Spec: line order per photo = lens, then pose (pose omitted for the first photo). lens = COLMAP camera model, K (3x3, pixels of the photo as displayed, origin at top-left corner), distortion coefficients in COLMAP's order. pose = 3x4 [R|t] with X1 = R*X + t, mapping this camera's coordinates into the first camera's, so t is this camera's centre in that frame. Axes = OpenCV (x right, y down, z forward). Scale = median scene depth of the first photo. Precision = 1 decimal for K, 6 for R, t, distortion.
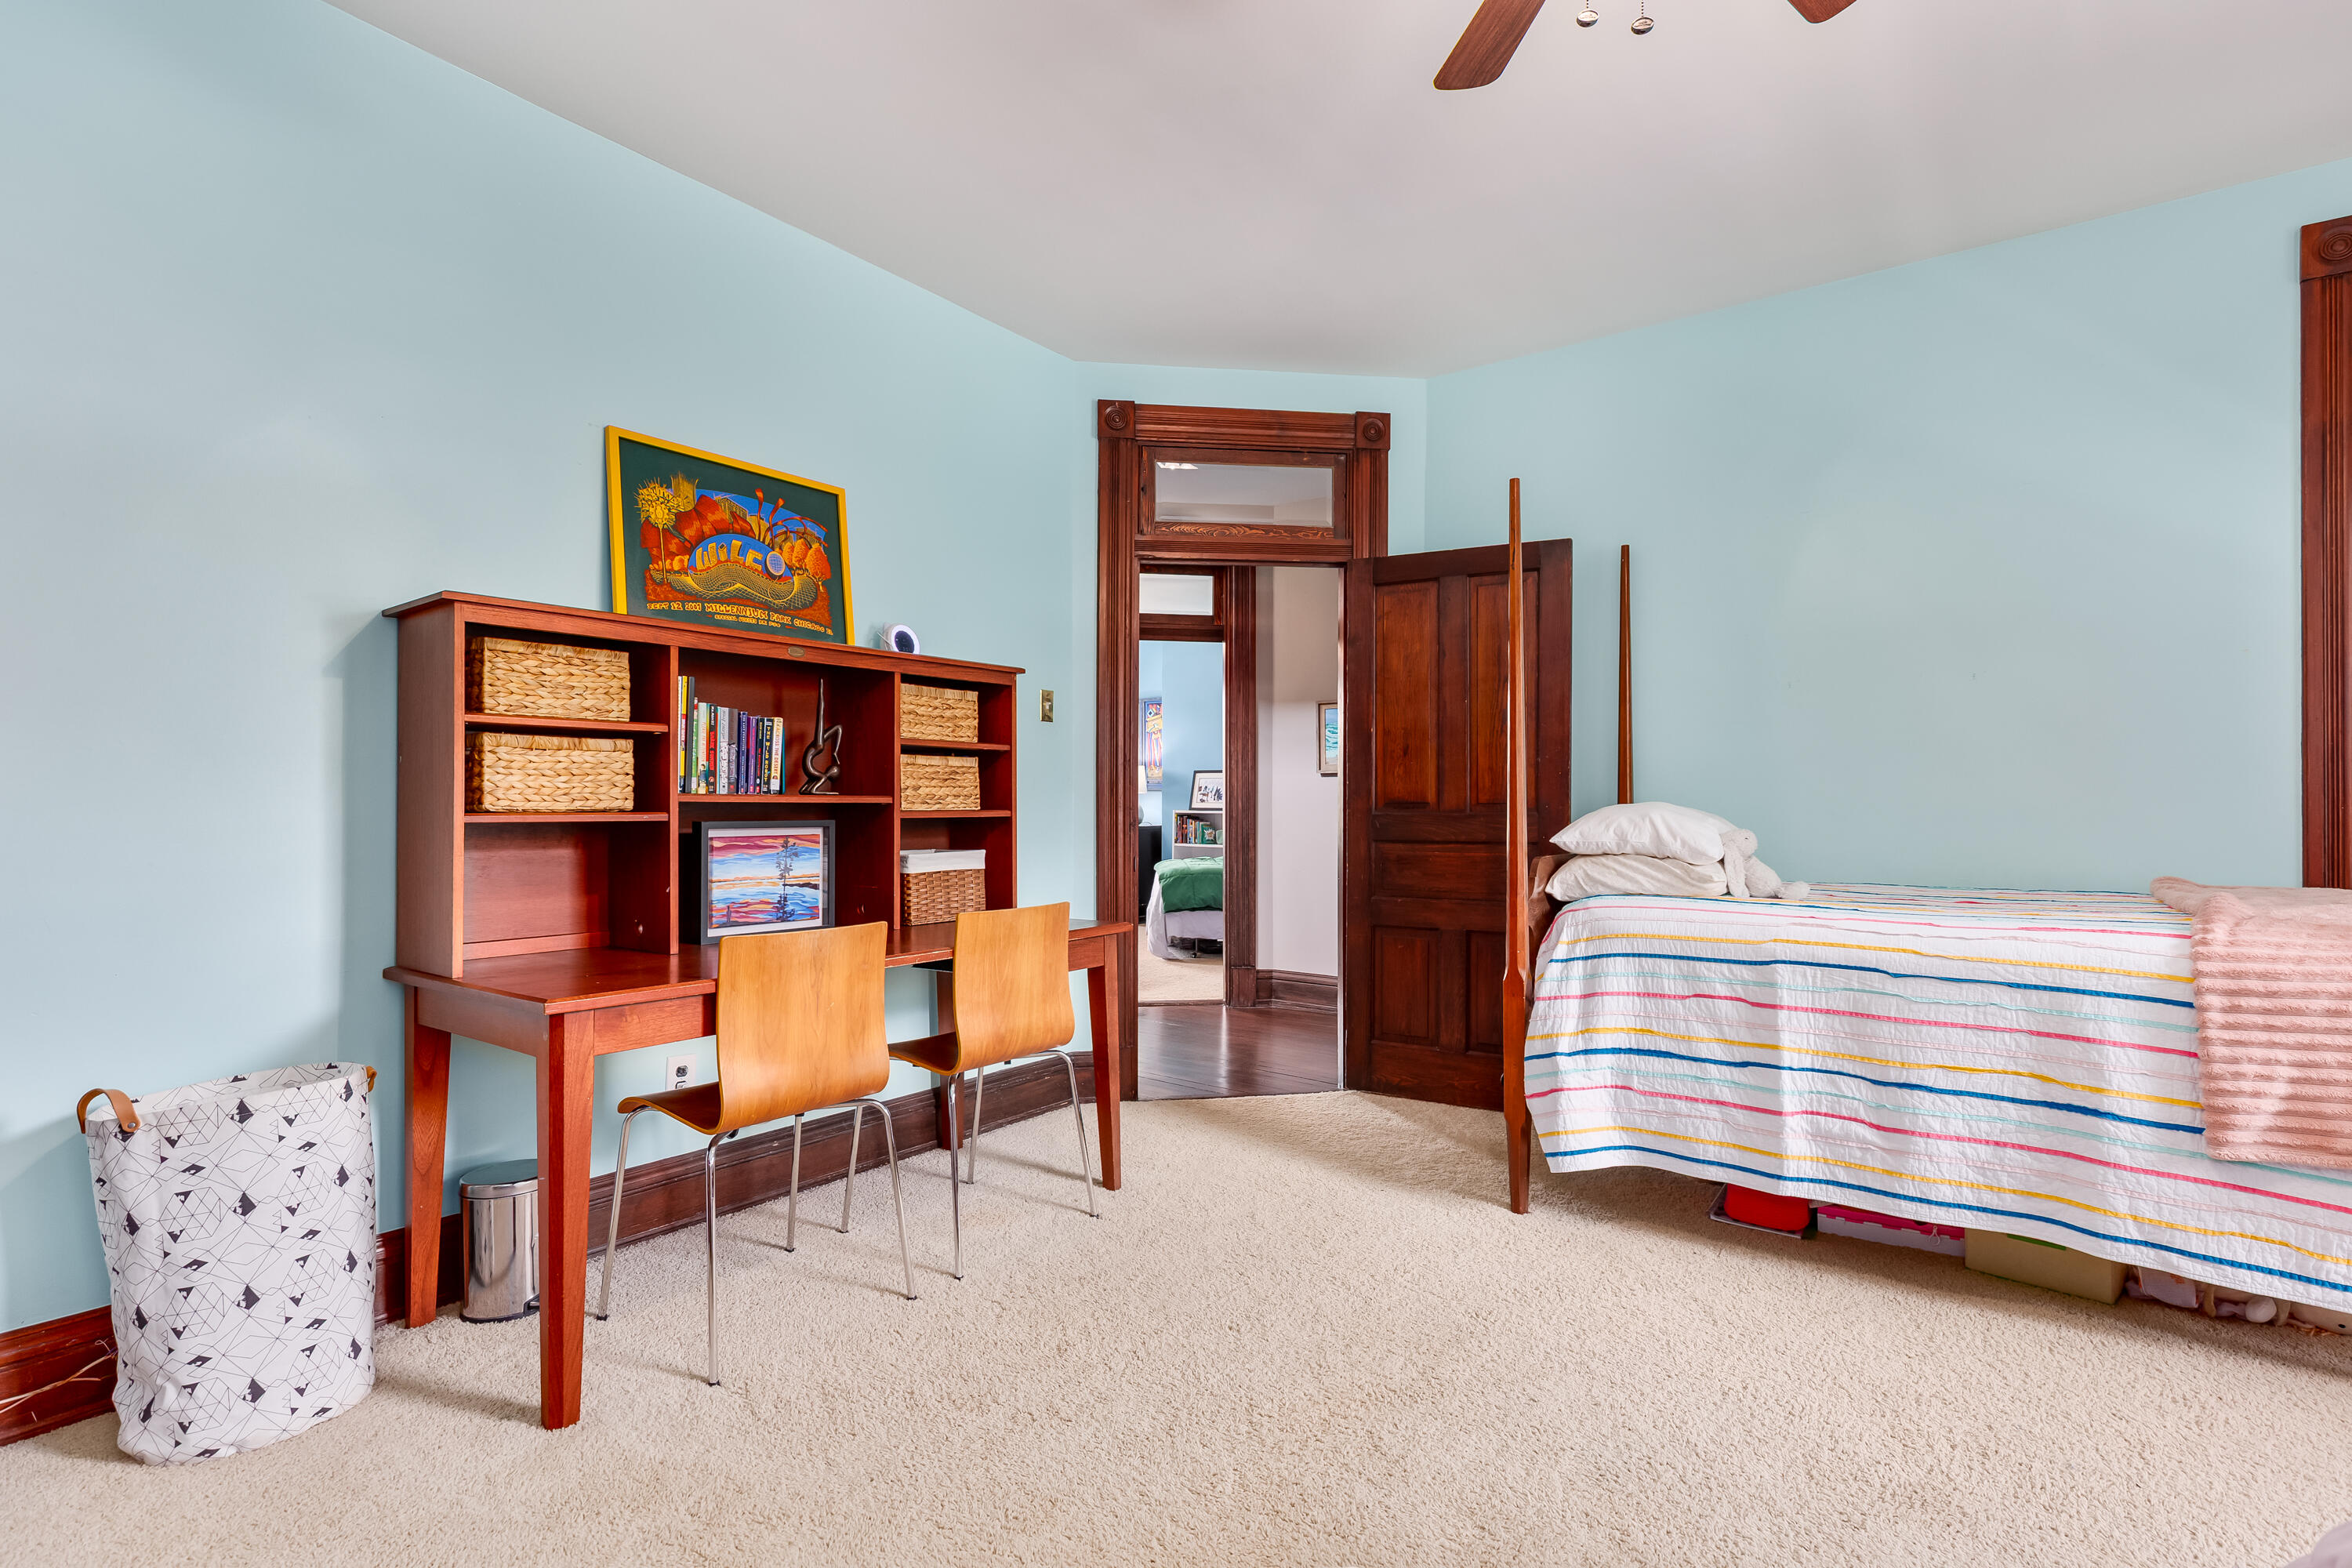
lens RADIAL K [[1123.2, 0, 1178.0], [0, 1123.2, 791.8], [0, 0, 1]] dist [-0.001036, 0.000053]
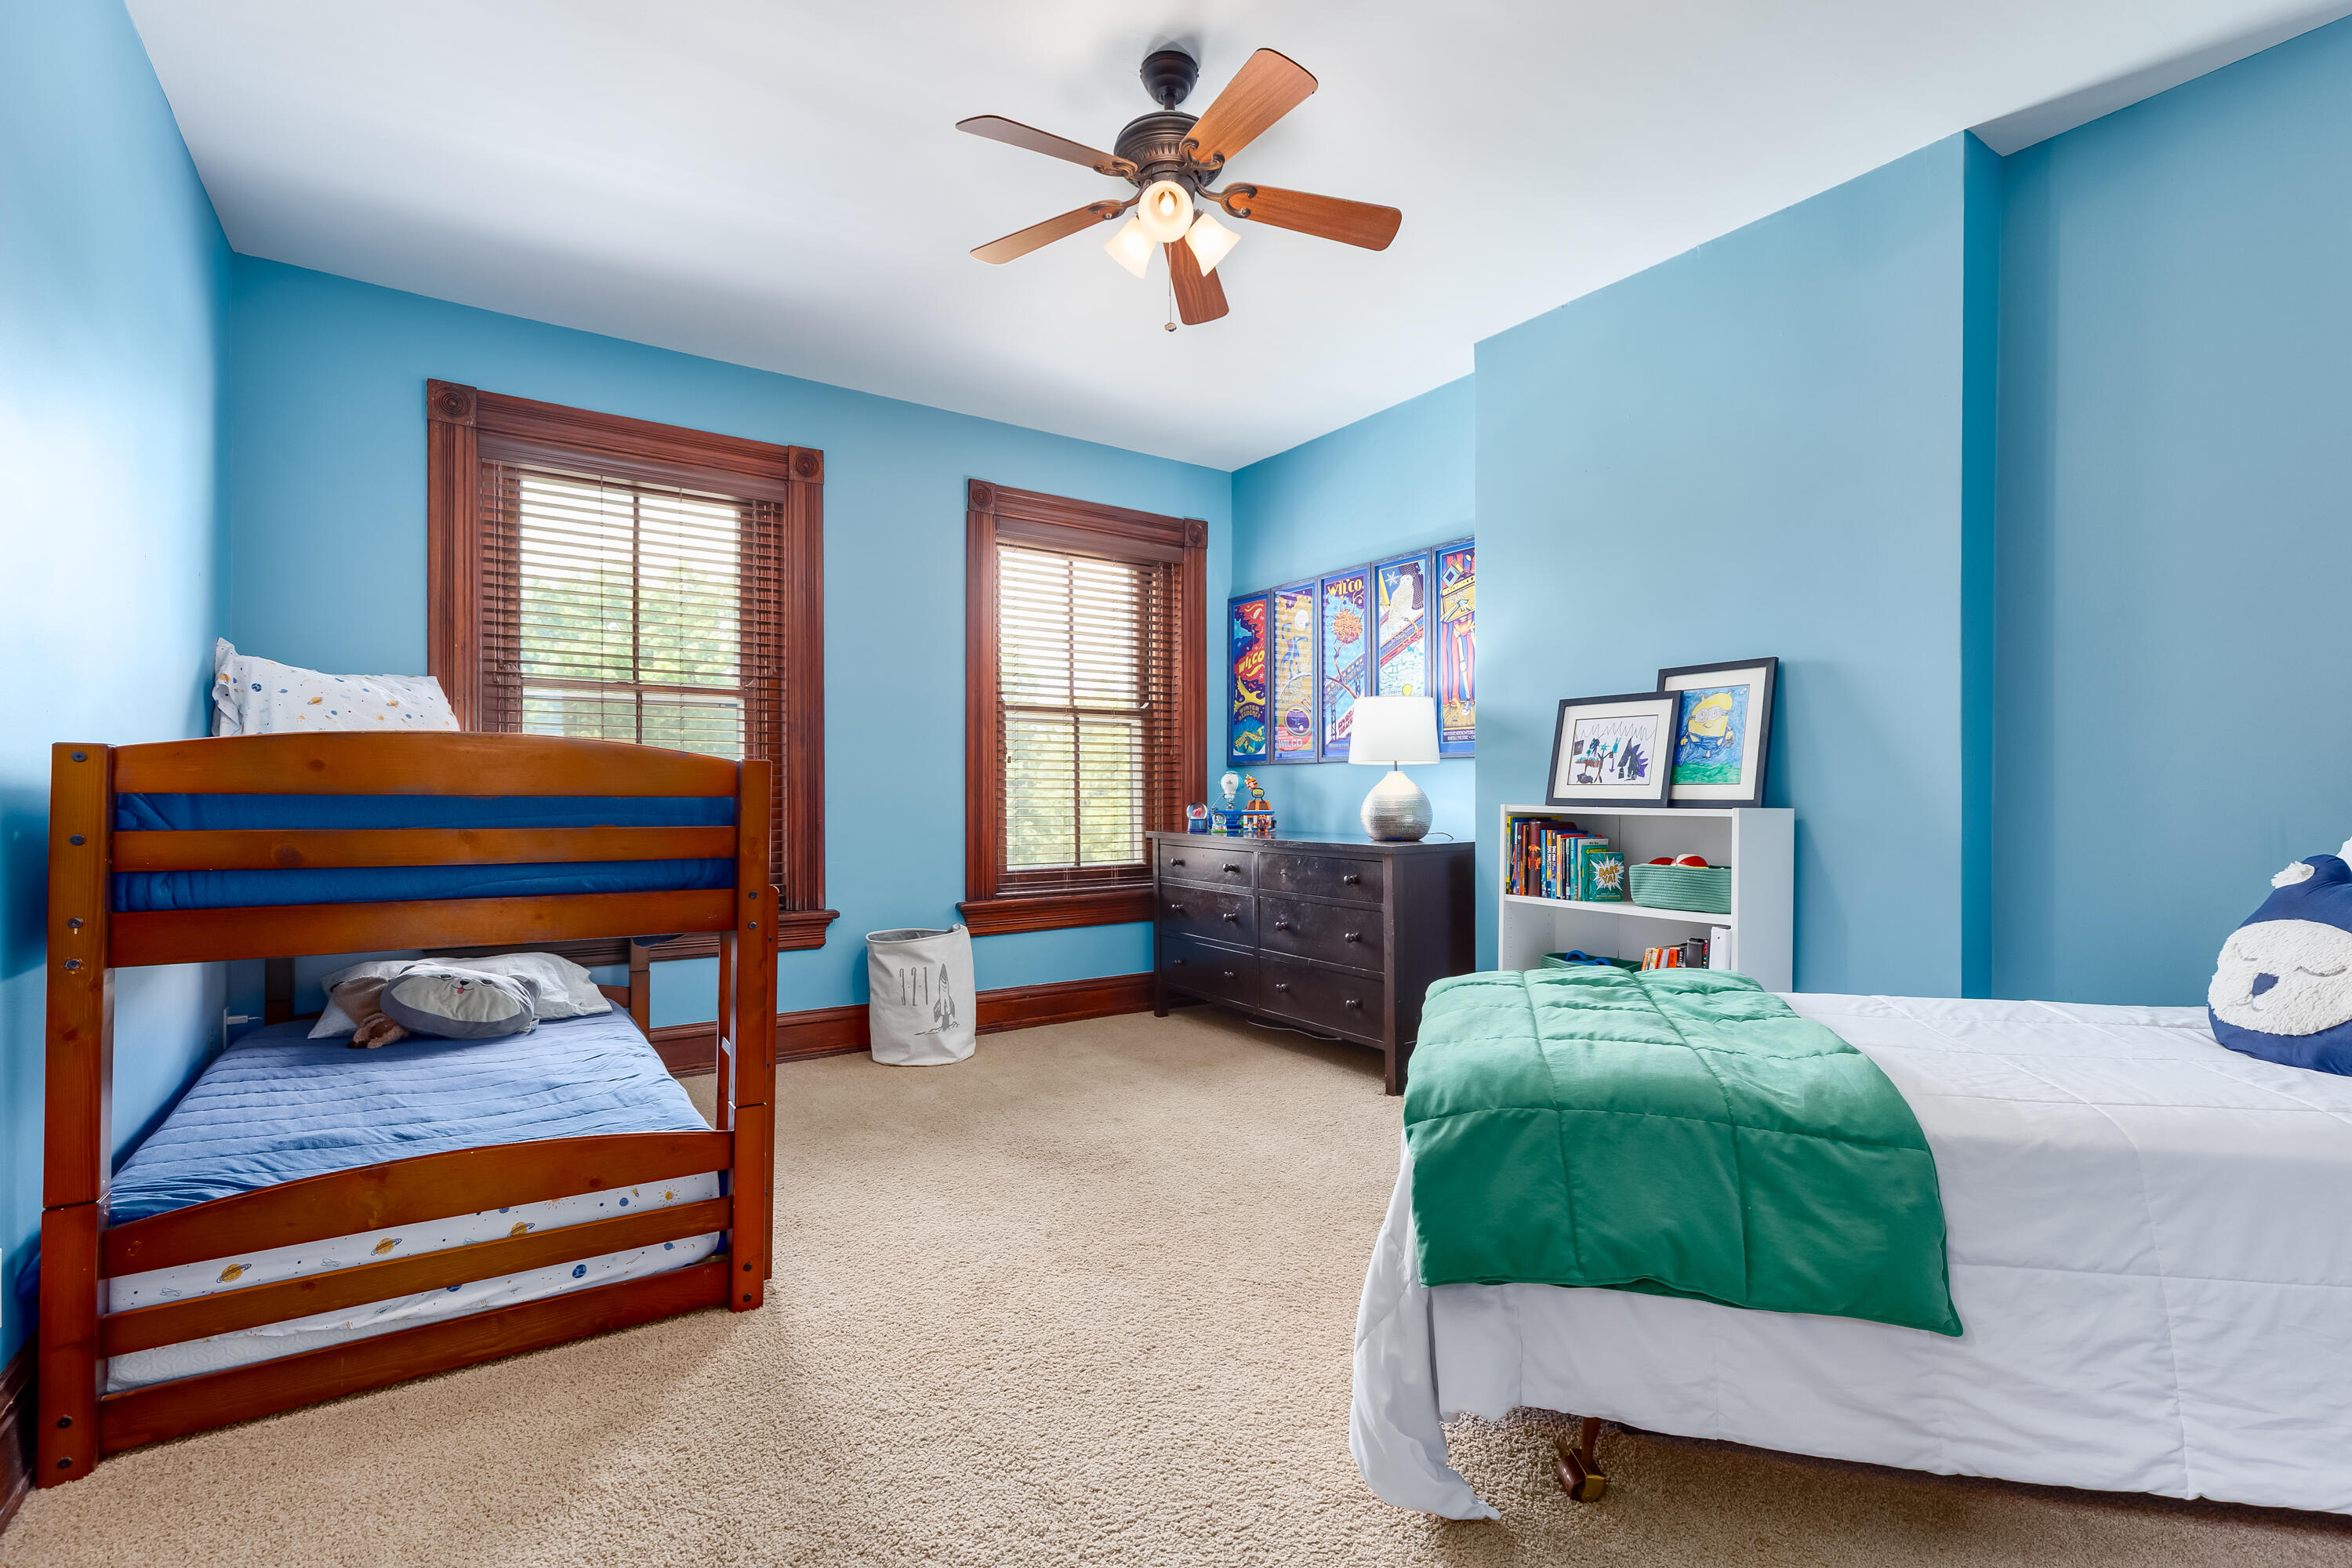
lens RADIAL K [[1068.9, 0, 1176.9], [0, 1068.9, 786.5], [0, 0, 1]] dist [0.013446, -0.003136]
pose [[0.949309, -0.001306, -0.314341, 0.005077], [0.000494, 0.999996, -0.002662, 0.011183], [0.314344, 0.002371, 0.949306, 0.631966]]
